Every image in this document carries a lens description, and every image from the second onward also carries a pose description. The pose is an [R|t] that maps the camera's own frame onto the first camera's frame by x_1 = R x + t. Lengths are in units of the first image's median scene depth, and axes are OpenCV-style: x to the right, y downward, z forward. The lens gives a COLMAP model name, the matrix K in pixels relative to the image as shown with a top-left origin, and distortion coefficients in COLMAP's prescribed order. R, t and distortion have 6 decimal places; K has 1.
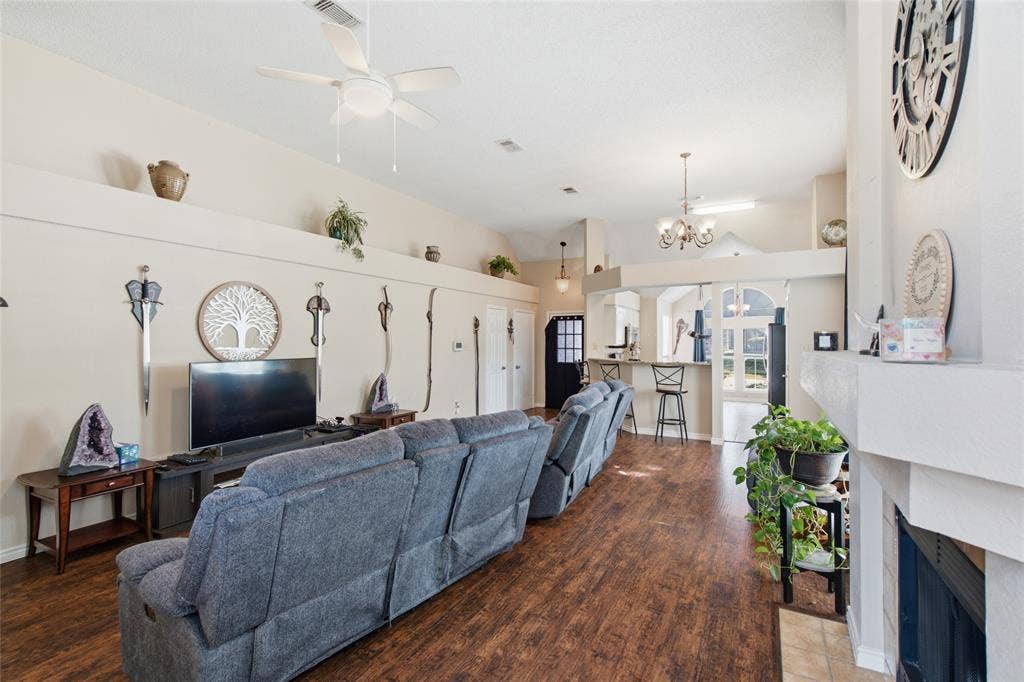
lens RADIAL K [[488.4, 0, 491.0], [0, 488.4, 339.3], [0, 0, 1]] dist [-0.001025, 0.000257]
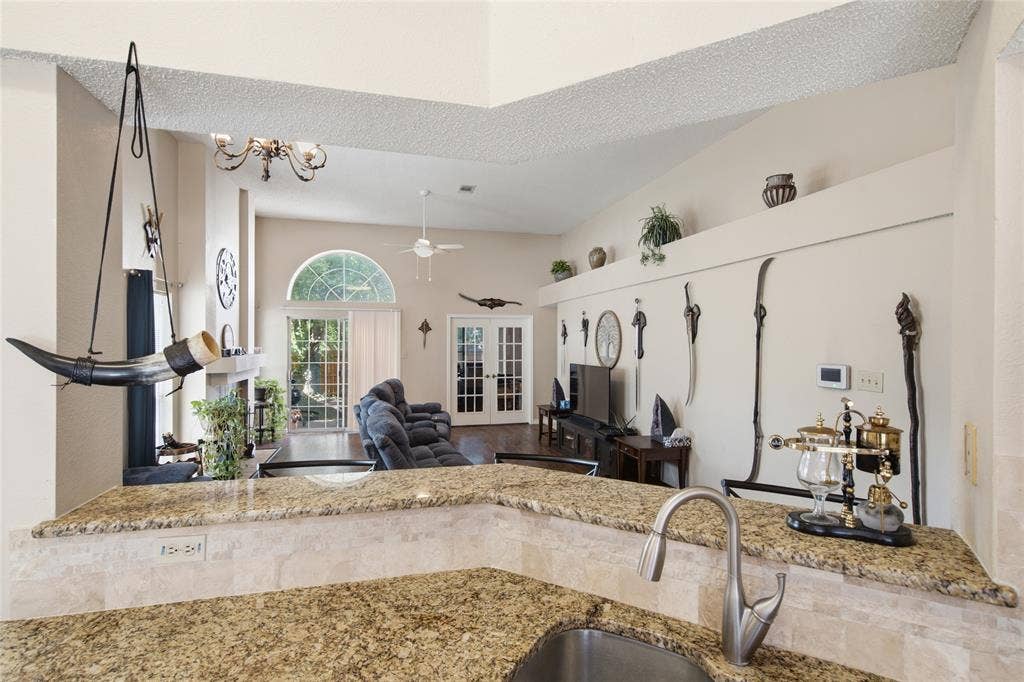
lens RADIAL K [[516.7, 0, 510.1], [0, 516.7, 338.9], [0, 0, 1]] dist [0.006980, -0.001054]
pose [[-0.734685, -0.005295, -0.678388, 0.357164], [-0.002124, 0.999983, -0.005504, -0.013367], [0.678405, -0.002602, -0.734683, 0.954303]]
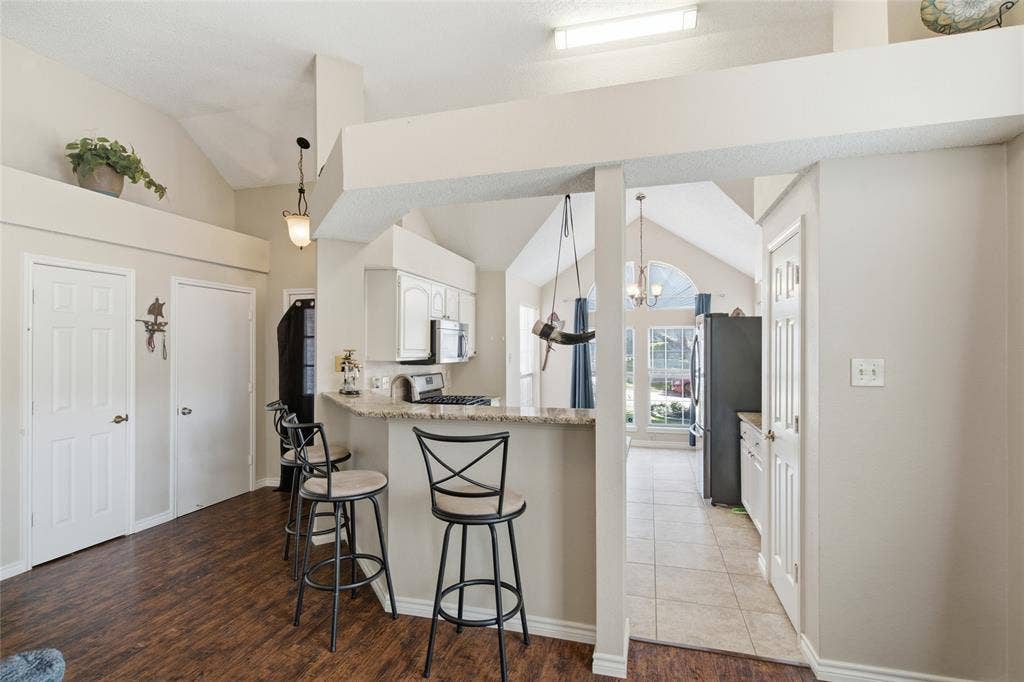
lens RADIAL K [[516.7, 0, 506.9], [0, 516.7, 341.6], [0, 0, 1]] dist [0.006980, -0.001054]
pose [[0.971521, -0.000269, 0.236954, 0.231895], [0.002319, 0.999962, -0.008375, -0.000728], [-0.236943, 0.008686, 0.971485, 0.499132]]
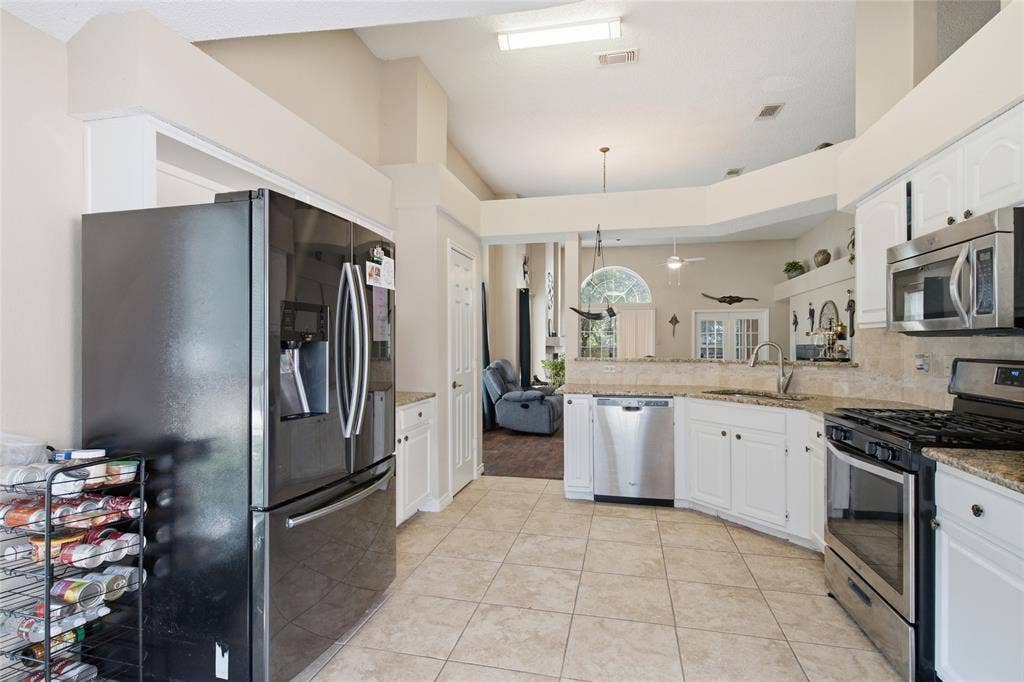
lens RADIAL K [[516.7, 0, 508.0], [0, 516.7, 343.2], [0, 0, 1]] dist [0.006980, -0.001054]
pose [[-0.960856, -0.000994, -0.277046, 0.559901], [0.001134, 0.999971, -0.007521, 0.024499], [0.277046, -0.007541, -0.960827, 1.237959]]
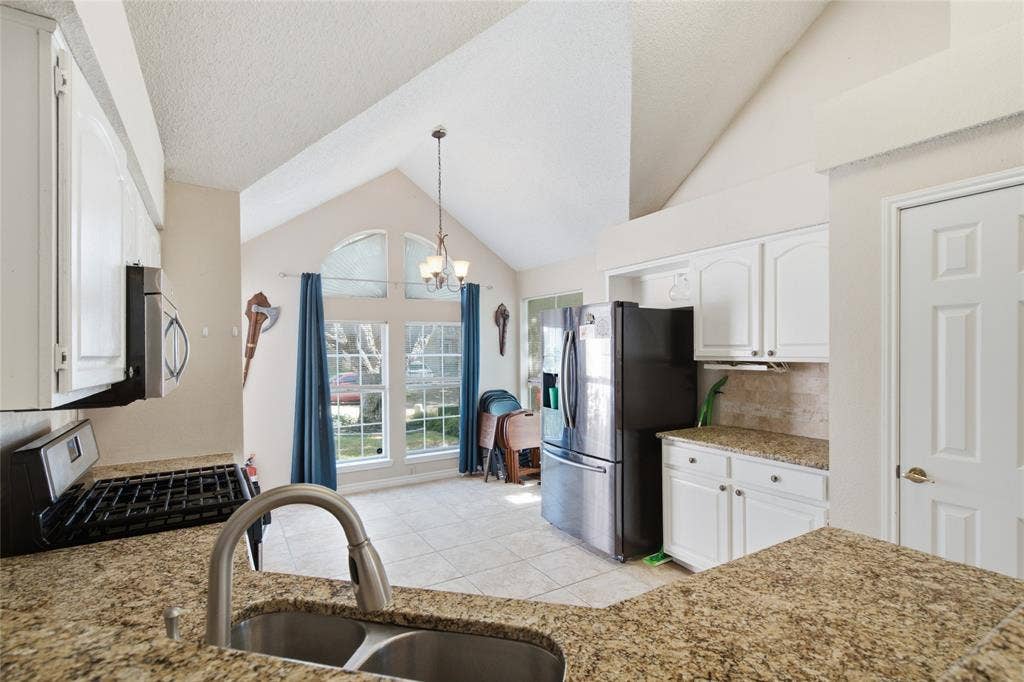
lens RADIAL K [[488.4, 0, 520.6], [0, 488.4, 351.6], [0, 0, 1]] dist [-0.001025, 0.000257]
pose [[0.476504, -0.008561, 0.879131, 0.204139], [0.004932, 0.999963, 0.007065, 0.000839], [-0.879159, 0.000969, 0.476528, 0.843236]]
